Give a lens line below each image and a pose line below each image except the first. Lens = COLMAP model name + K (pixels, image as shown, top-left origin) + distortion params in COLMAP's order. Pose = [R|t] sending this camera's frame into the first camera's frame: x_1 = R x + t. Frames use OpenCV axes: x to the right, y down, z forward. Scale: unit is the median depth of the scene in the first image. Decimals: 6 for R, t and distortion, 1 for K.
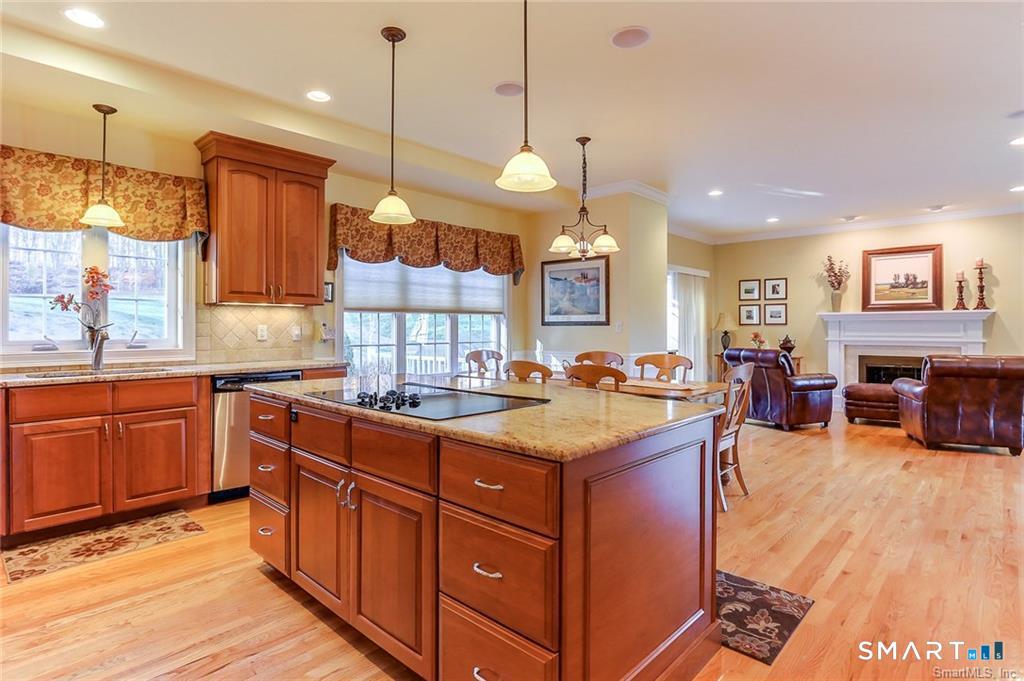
lens RADIAL K [[528.2, 0, 512.1], [0, 528.2, 325.3], [0, 0, 1]] dist [-0.000352, 0.001700]
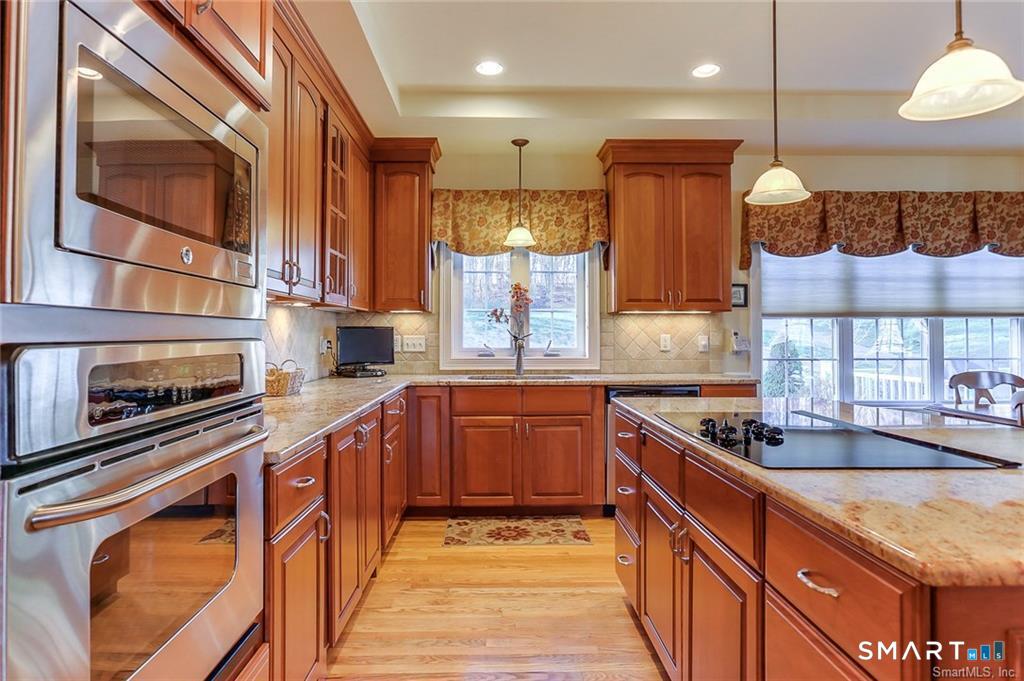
lens RADIAL K [[589.5, 0, 511.1], [0, 589.5, 325.9], [0, 0, 1]] dist [-0.007043, 0.001648]
pose [[0.705622, -0.011515, -0.708495, 0.086232], [0.001653, 0.999892, -0.014605, -0.000830], [0.708587, 0.009135, 0.705565, 0.095357]]
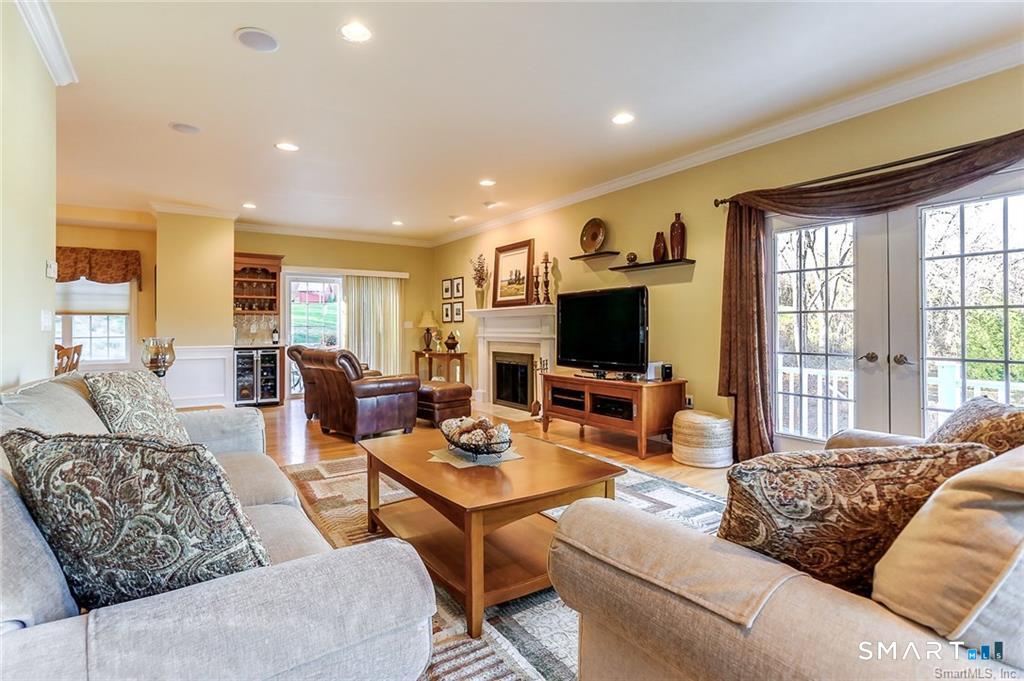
lens RADIAL K [[528.2, 0, 512.1], [0, 528.2, 325.3], [0, 0, 1]] dist [-0.000352, 0.001700]
pose [[0.969789, -0.006857, -0.243849, 2.340965], [0.006343, 0.999976, -0.002894, 0.024248], [0.243863, 0.001259, 0.969809, 0.070434]]
